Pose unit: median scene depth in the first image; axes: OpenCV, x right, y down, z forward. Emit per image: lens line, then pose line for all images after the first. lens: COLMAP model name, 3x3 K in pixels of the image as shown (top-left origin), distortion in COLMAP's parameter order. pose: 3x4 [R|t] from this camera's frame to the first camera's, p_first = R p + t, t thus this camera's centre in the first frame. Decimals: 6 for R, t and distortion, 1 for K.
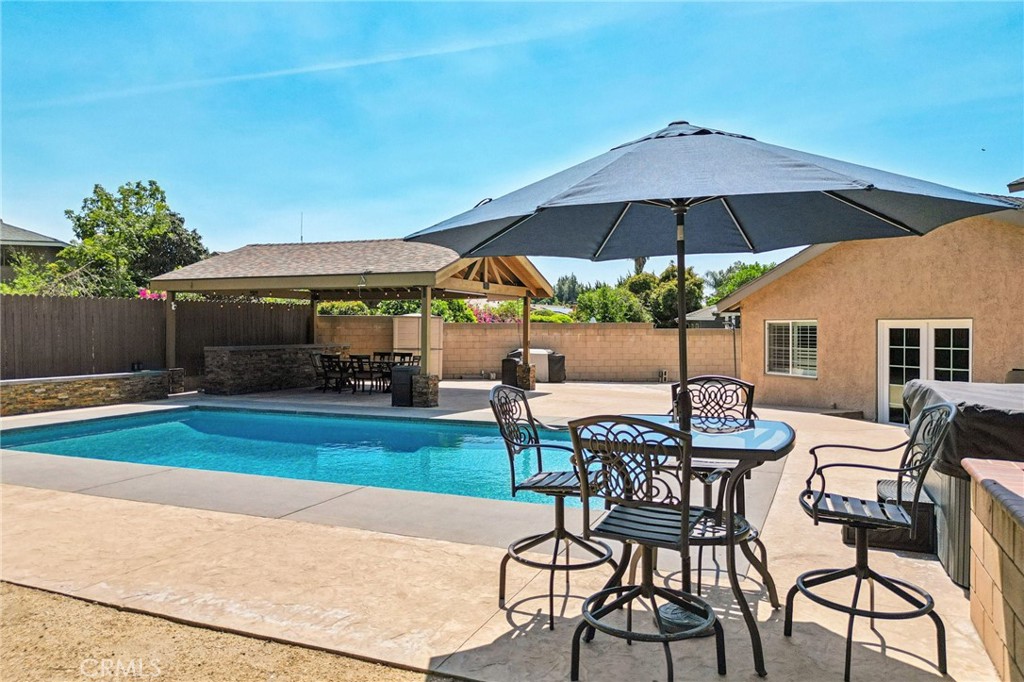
lens RADIAL K [[723.1, 0, 509.9], [0, 723.1, 333.0], [0, 0, 1]] dist [0.064045, -0.069151]
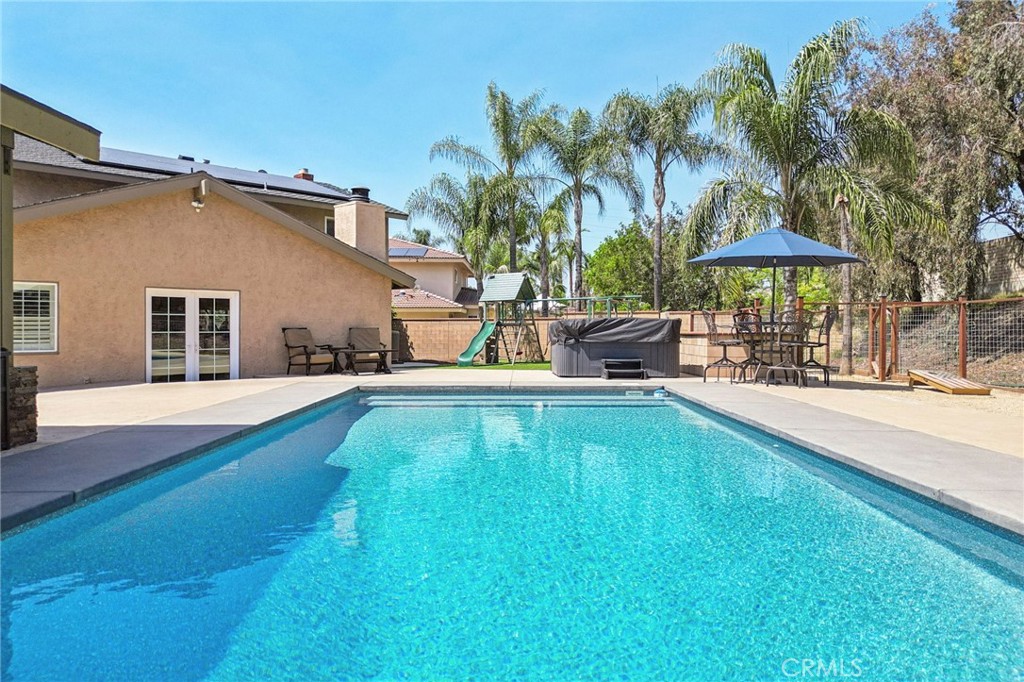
lens RADIAL K [[723.1, 0, 509.9], [0, 723.1, 333.0], [0, 0, 1]] dist [0.064045, -0.069151]
pose [[-0.401955, -0.005860, 0.915641, -0.632720], [0.007164, 0.999929, 0.009544, 0.039146], [-0.915631, 0.010396, -0.401884, 0.945314]]
